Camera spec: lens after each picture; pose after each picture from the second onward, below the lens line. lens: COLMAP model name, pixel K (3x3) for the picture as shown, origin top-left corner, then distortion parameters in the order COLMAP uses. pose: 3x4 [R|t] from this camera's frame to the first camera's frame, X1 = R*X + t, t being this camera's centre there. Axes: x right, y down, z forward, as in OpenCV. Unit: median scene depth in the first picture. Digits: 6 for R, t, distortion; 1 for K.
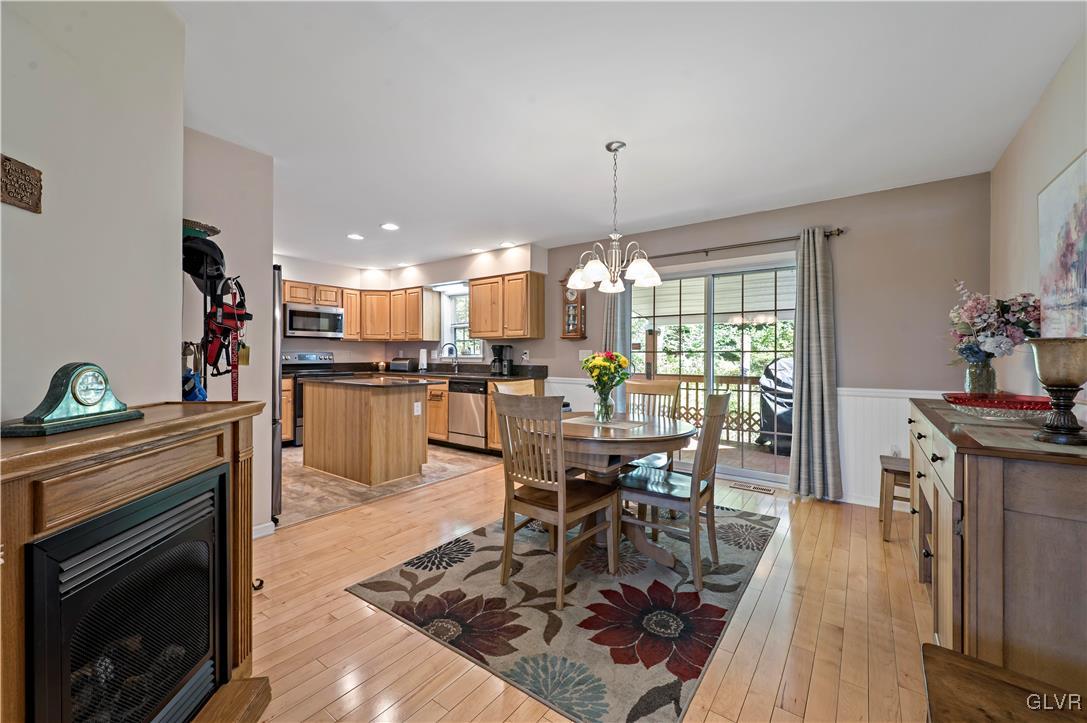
lens RADIAL K [[434.8, 0, 544.7], [0, 434.8, 356.3], [0, 0, 1]] dist [0.005448, -0.000394]
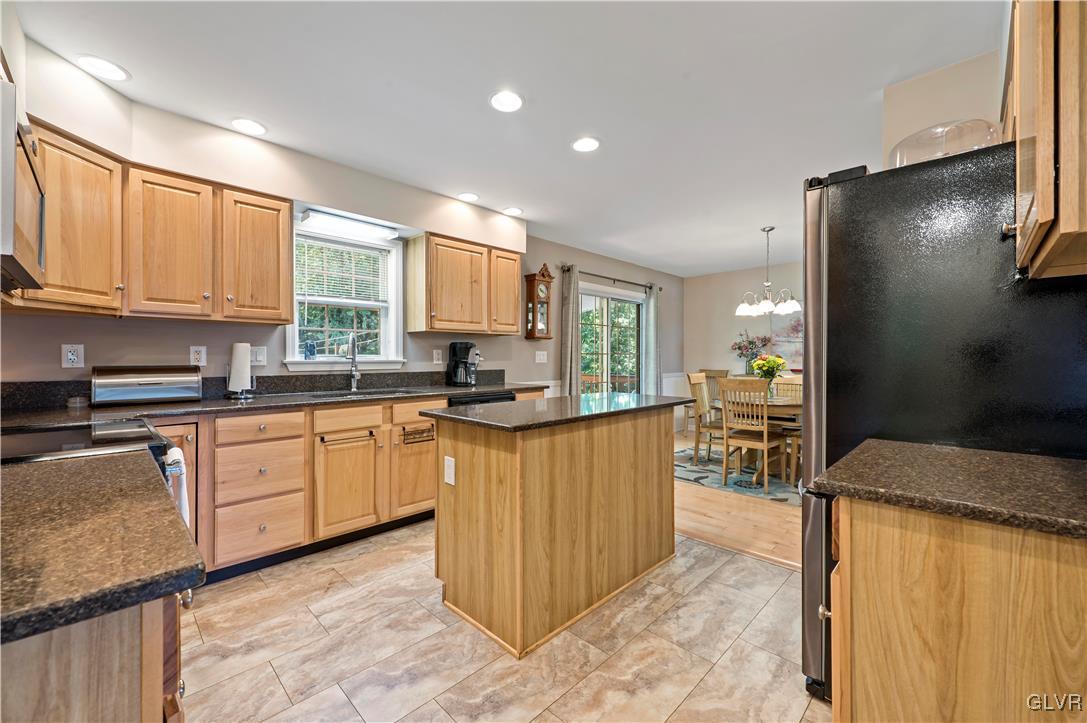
lens RADIAL K [[436.7, 0, 544.6], [0, 436.7, 356.7], [0, 0, 1]] dist [0.000277, -0.000124]
pose [[0.145337, -0.001424, 0.989381, -1.071490], [0.003840, 0.999992, 0.000875, -0.004931], [-0.989375, 0.003672, 0.145341, 1.077124]]
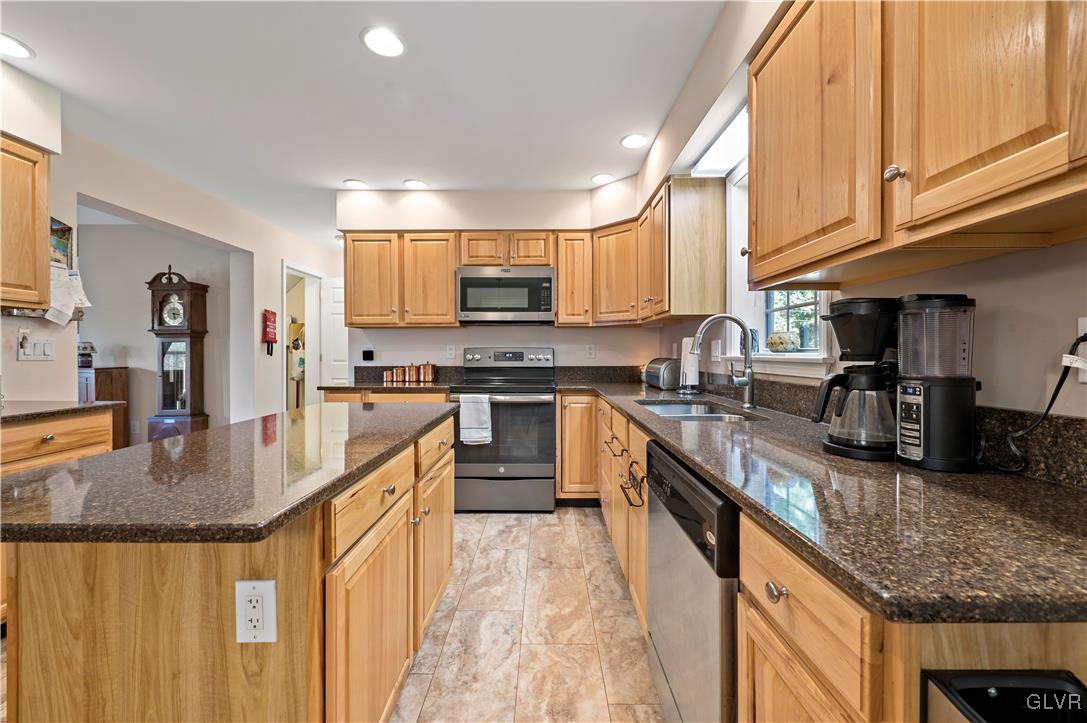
lens RADIAL K [[432.7, 0, 545.5], [0, 432.7, 354.2], [0, 0, 1]] dist [0.008556, -0.003684]
pose [[0.590553, 0.001072, -0.806998, -0.050456], [-0.001073, 0.999999, 0.000543, -0.001770], [0.806998, 0.000545, 0.590554, 1.071476]]
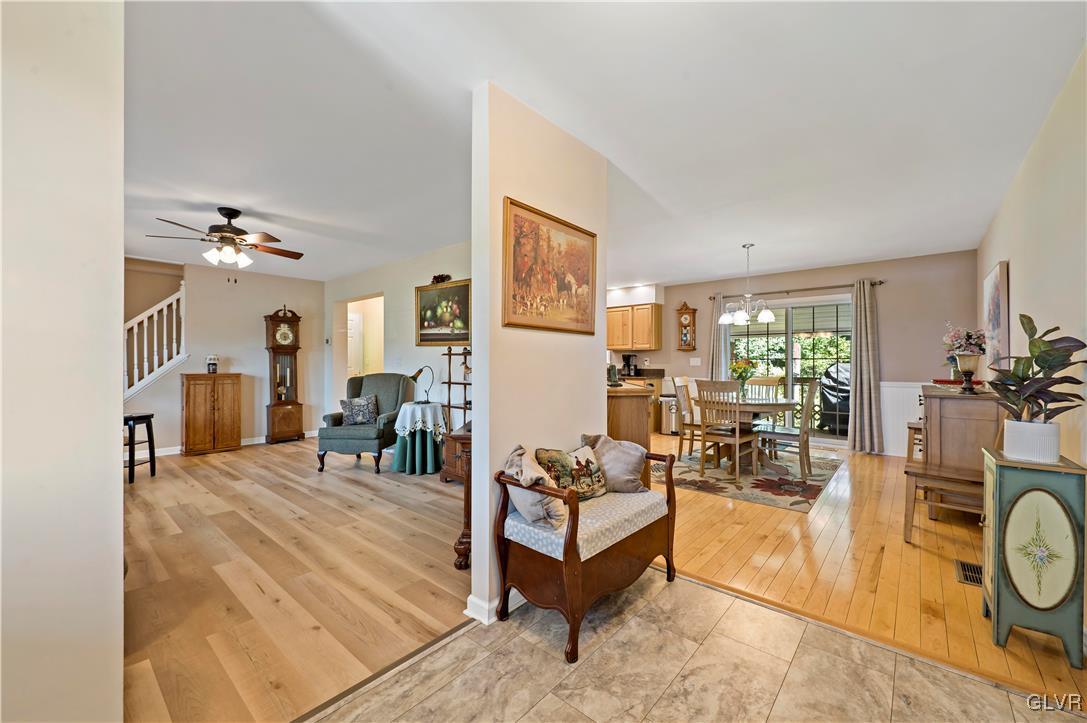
lens RADIAL K [[431.1, 0, 545.8], [0, 431.1, 361.2], [0, 0, 1]] dist [0.002714, -0.000573]
pose [[0.997148, -0.002992, -0.075407, -0.368079], [0.002651, 0.999986, -0.004622, 0.001501], [0.075420, 0.004409, 0.997142, -0.573609]]
